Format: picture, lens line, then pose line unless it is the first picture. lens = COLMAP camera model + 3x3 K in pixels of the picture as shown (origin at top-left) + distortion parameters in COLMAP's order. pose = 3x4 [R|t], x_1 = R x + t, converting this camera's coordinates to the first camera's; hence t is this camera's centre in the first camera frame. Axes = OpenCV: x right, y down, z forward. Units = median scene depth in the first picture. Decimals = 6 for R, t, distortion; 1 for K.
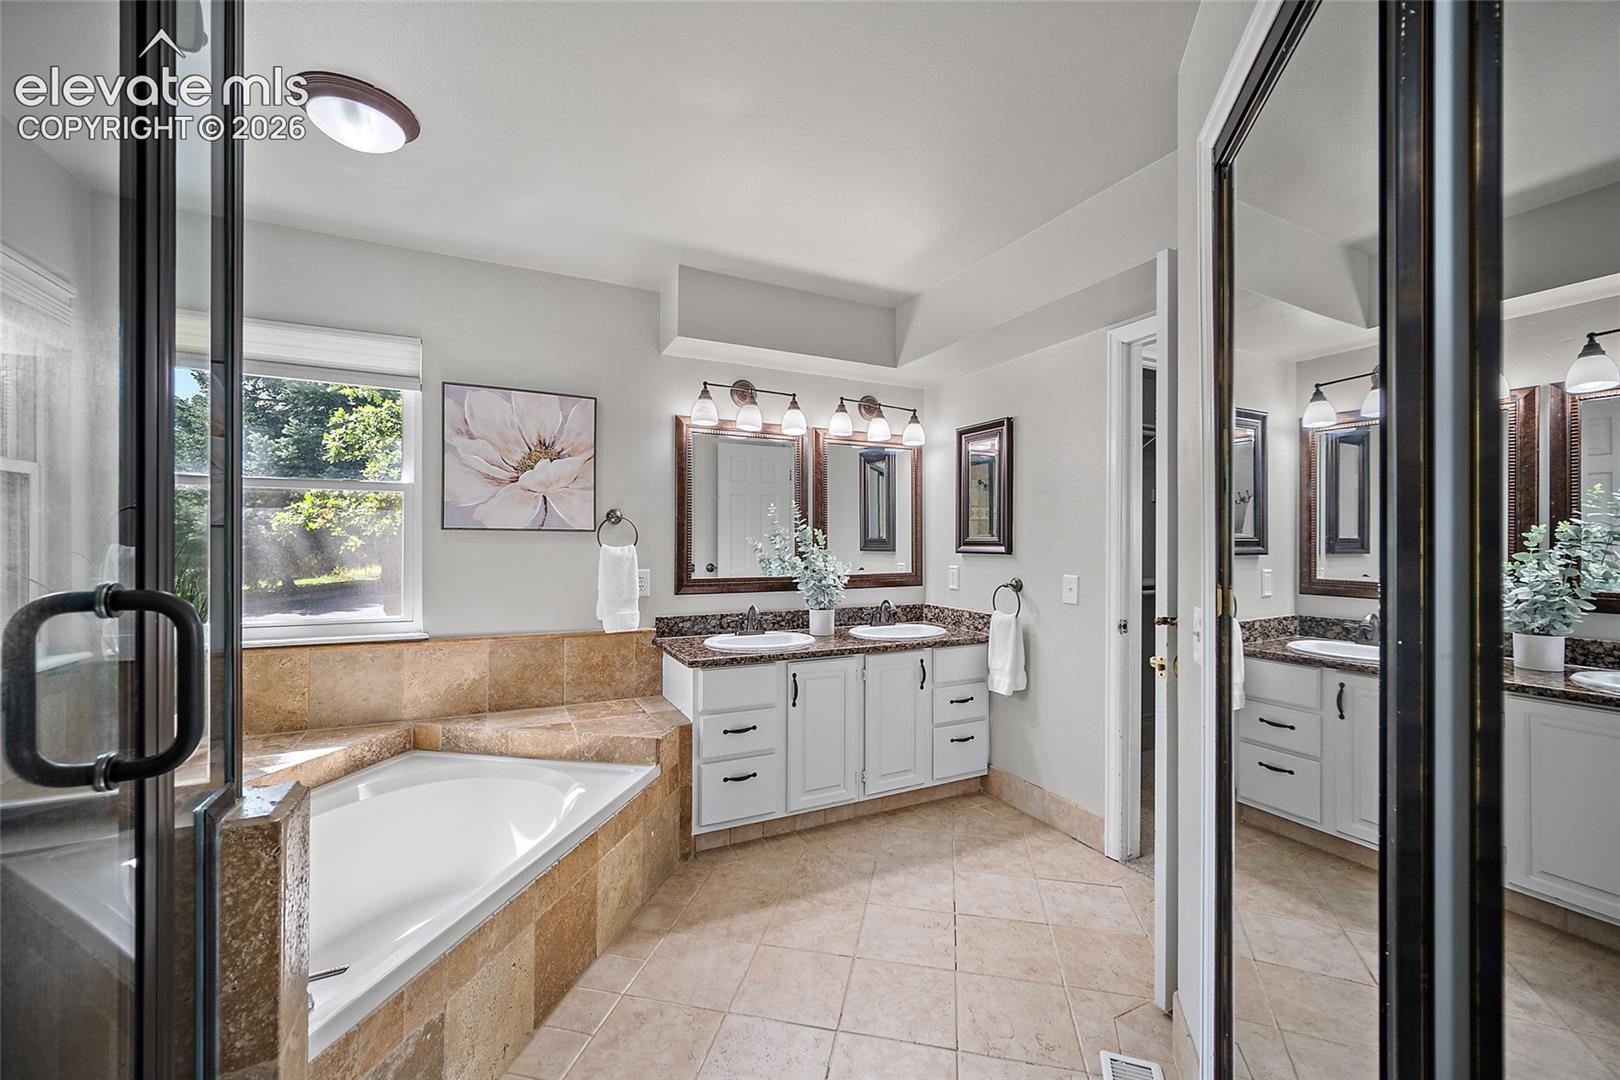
lens RADIAL K [[638.3, 0, 809.1], [0, 638.3, 542.4], [0, 0, 1]] dist [-0.003814, 0.000568]
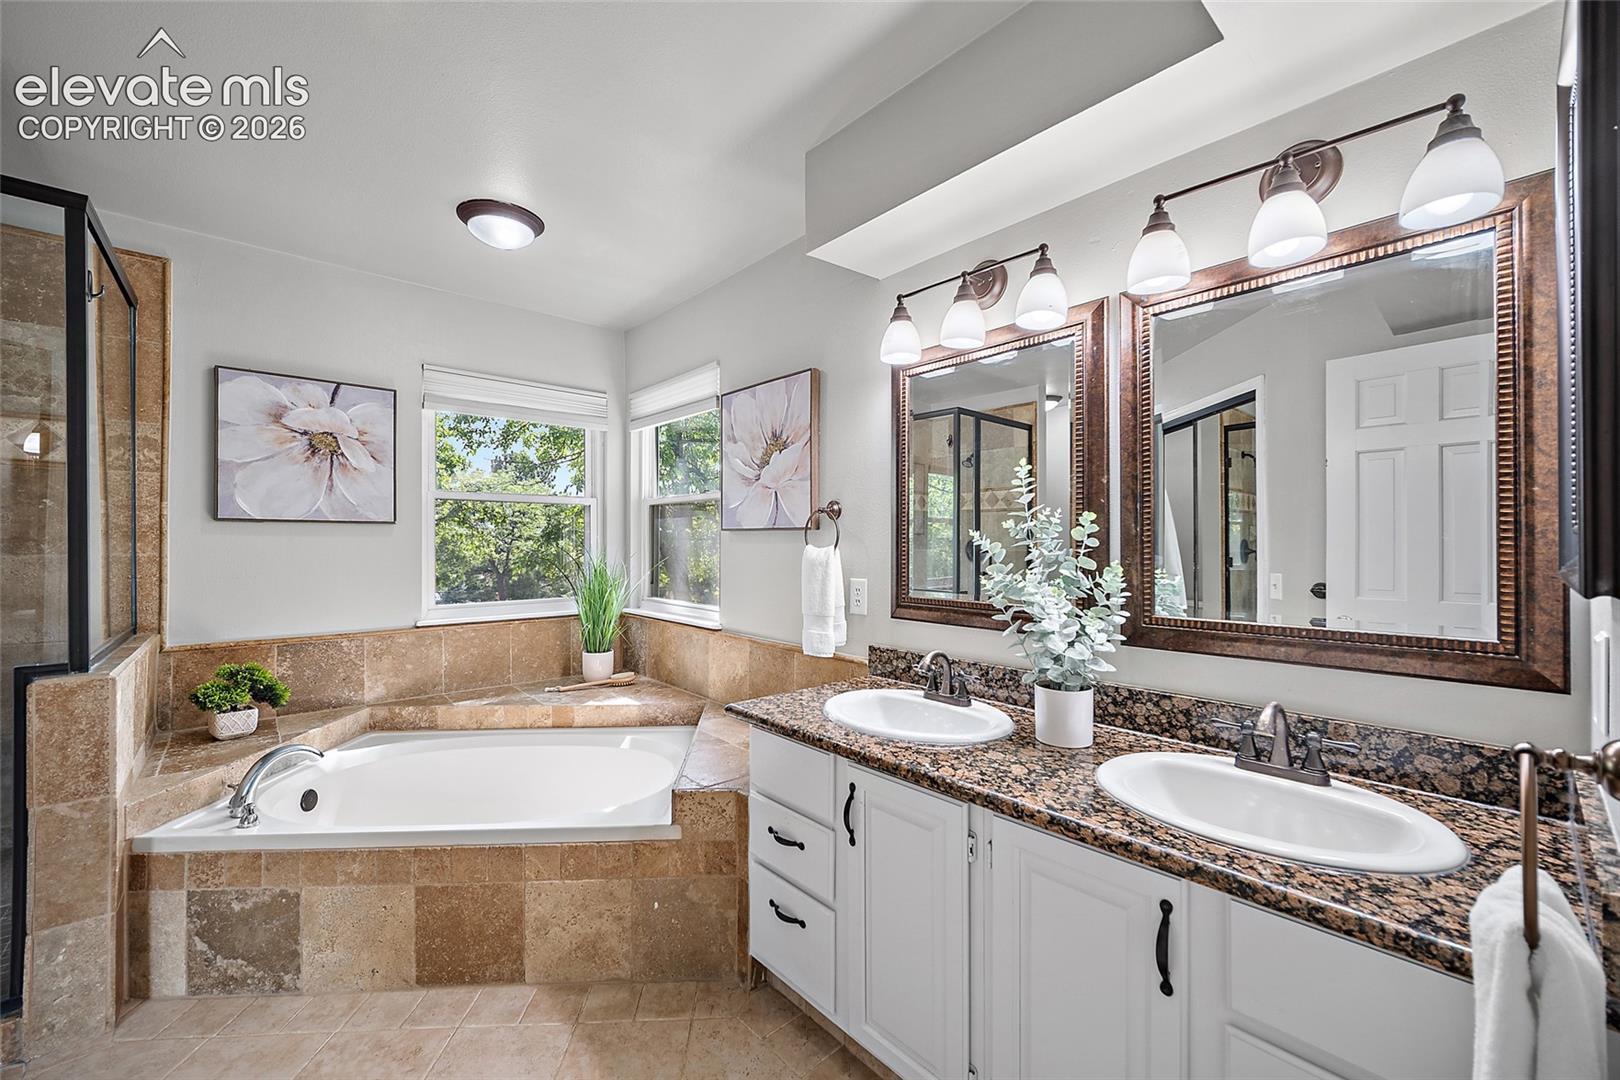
lens RADIAL K [[638.3, 0, 804.8], [0, 638.3, 541.1], [0, 0, 1]] dist [-0.003814, 0.000568]
pose [[0.259671, -0.004806, -0.965685, 0.483121], [0.004735, 0.999982, -0.003704, 0.001328], [0.965685, -0.003610, 0.259690, 0.810640]]
